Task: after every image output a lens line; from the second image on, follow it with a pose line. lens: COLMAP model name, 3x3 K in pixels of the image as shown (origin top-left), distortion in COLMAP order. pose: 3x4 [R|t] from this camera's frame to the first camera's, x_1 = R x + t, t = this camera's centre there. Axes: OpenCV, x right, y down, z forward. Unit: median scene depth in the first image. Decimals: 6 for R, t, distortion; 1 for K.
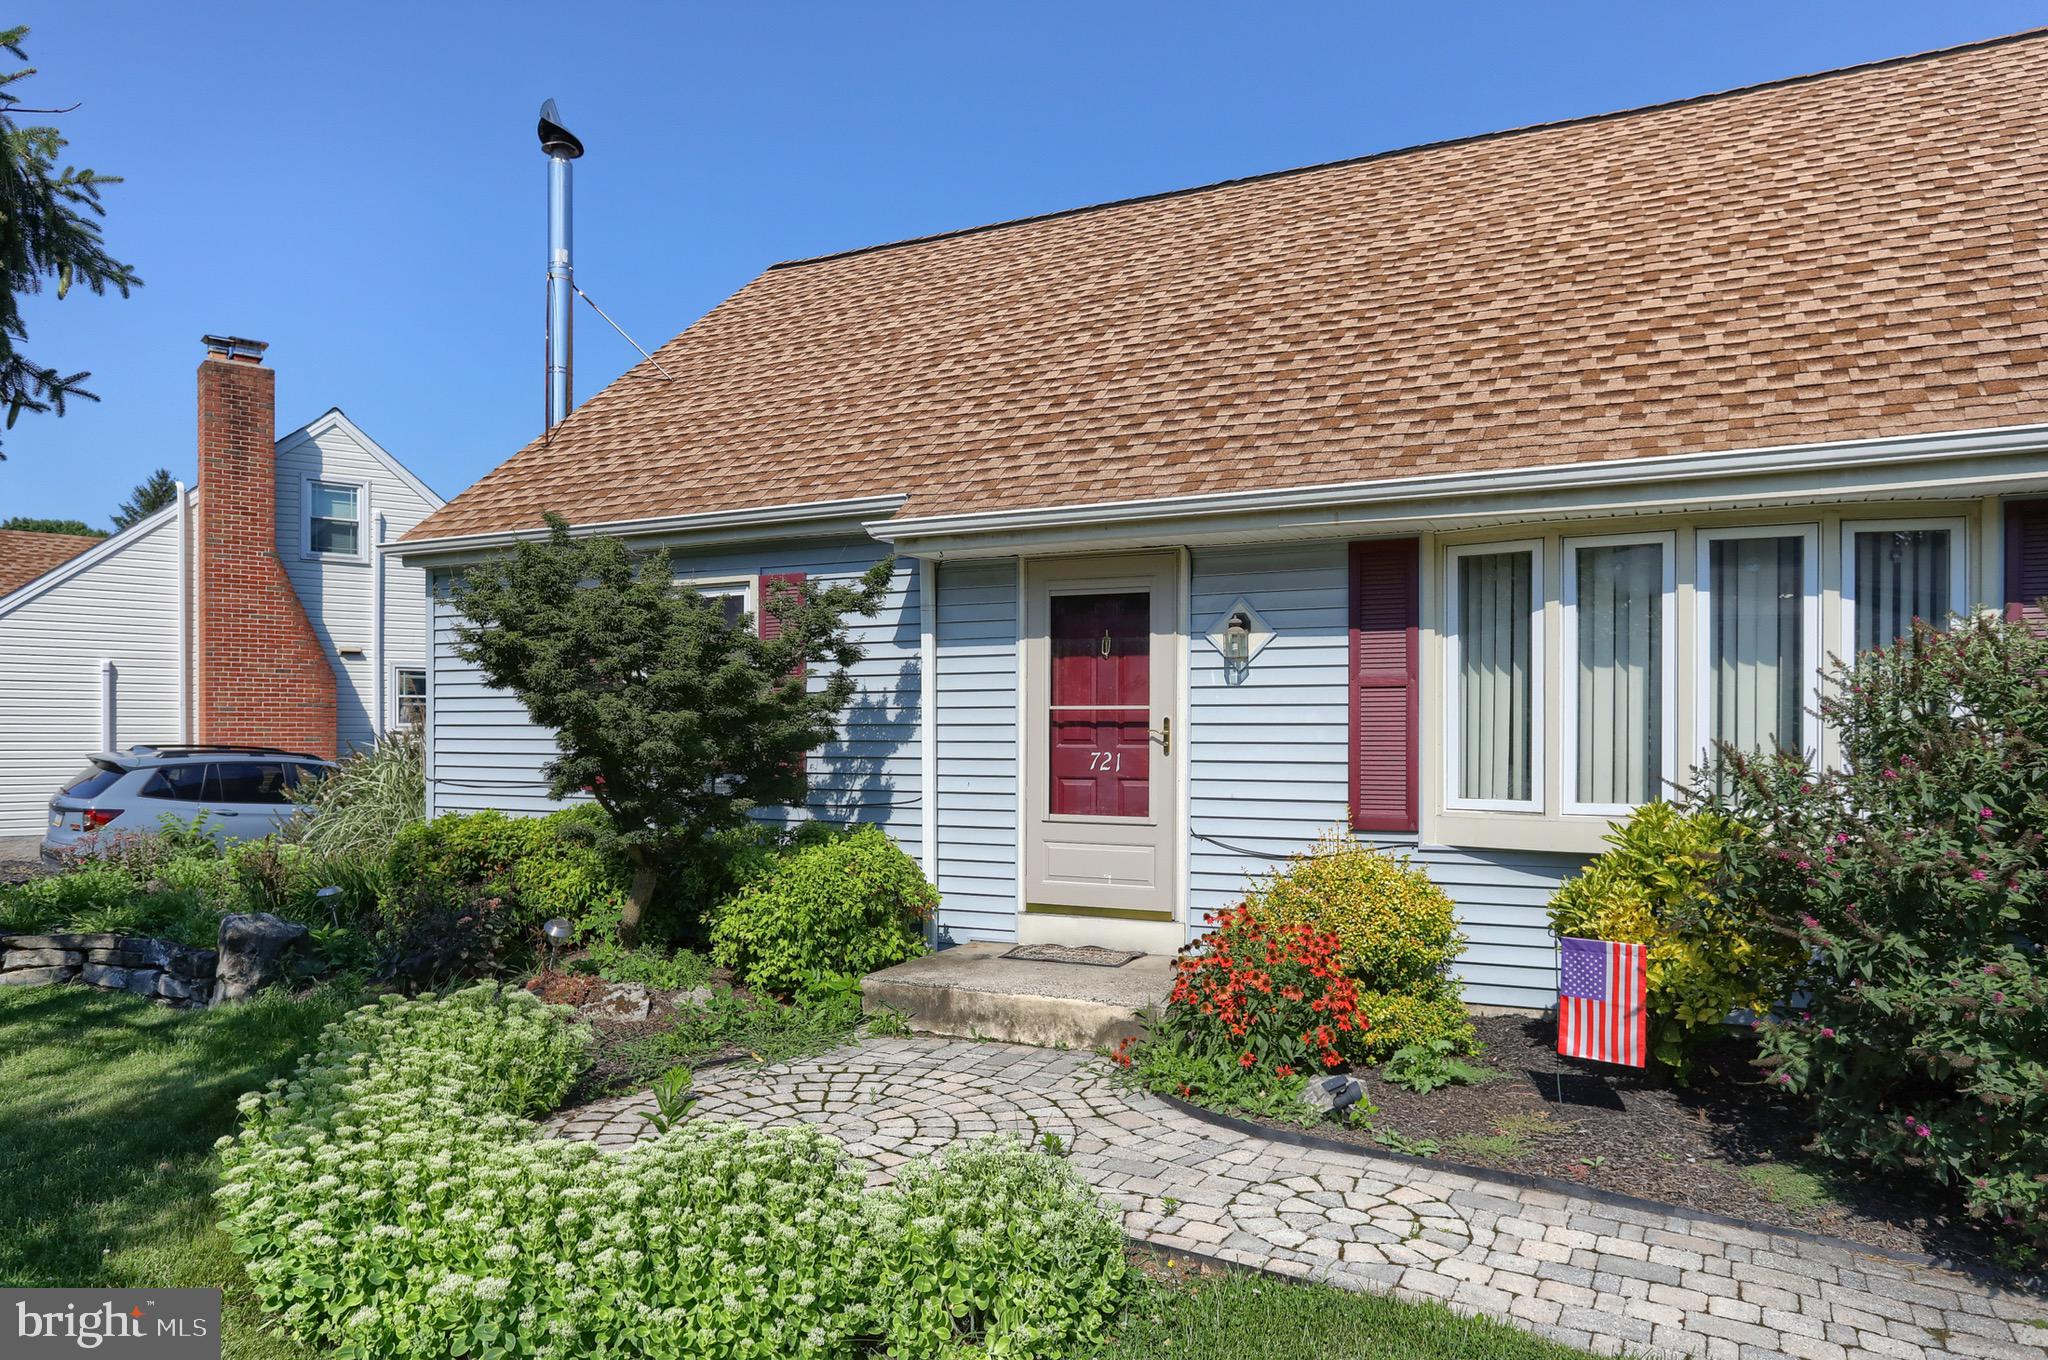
lens RADIAL K [[1391.5, 0, 993.2], [0, 1391.5, 723.4], [0, 0, 1]] dist [-0.006089, 0.022943]
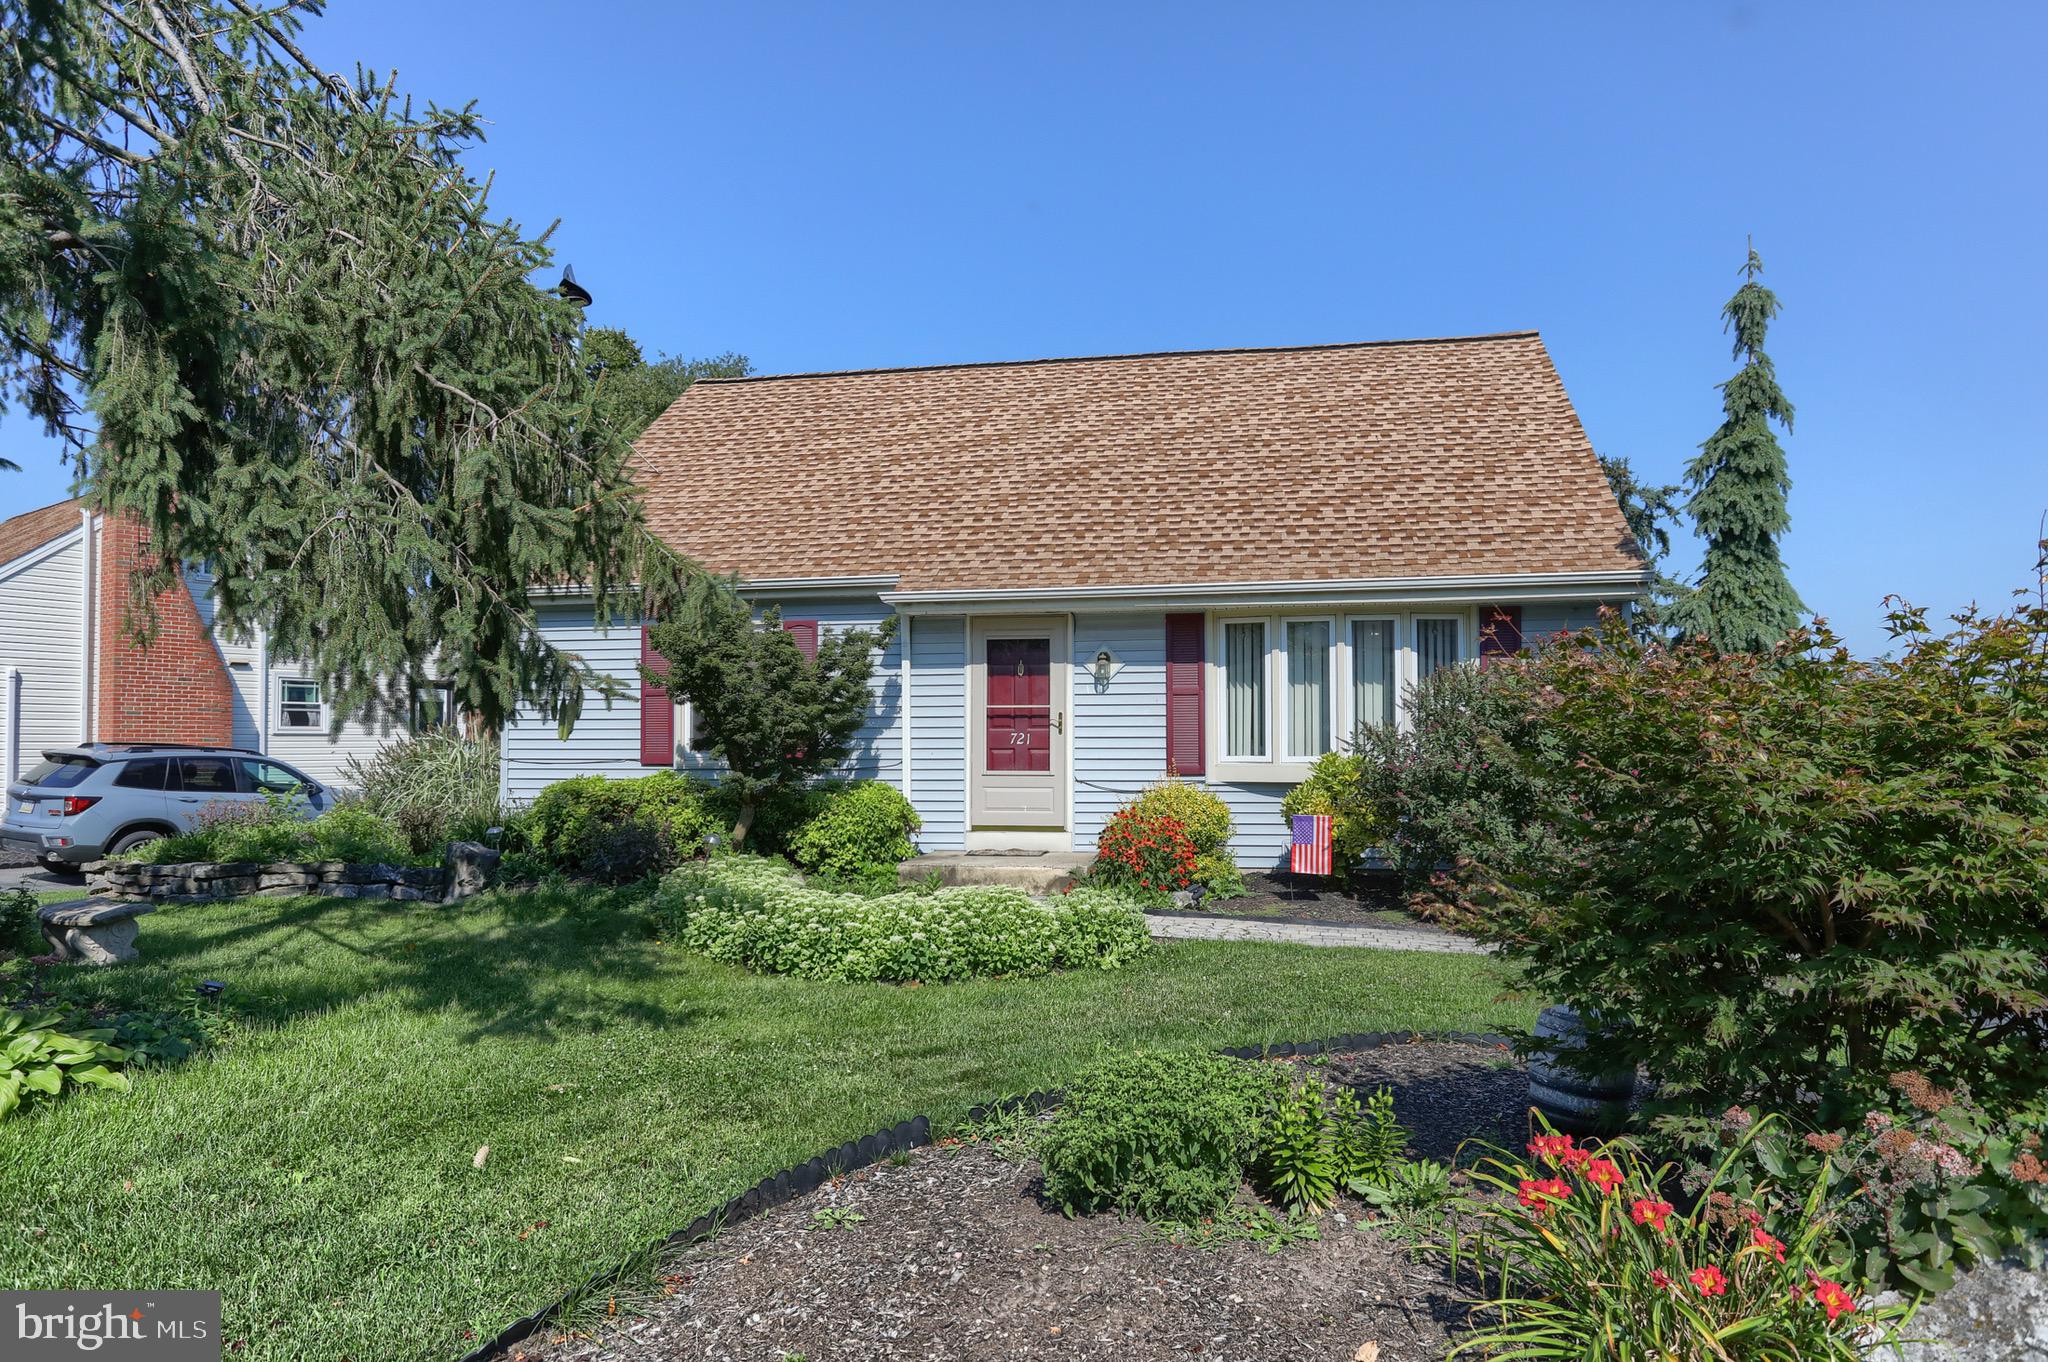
lens RADIAL K [[1311.8, 0, 1021.5], [0, 1311.8, 682.9], [0, 0, 1]] dist [0.002556, 0.002927]
pose [[0.967437, 0.009657, 0.252929, -0.328408], [0.000752, 0.999158, -0.041025, 0.025810], [-0.253112, 0.039880, 0.966615, -0.544753]]
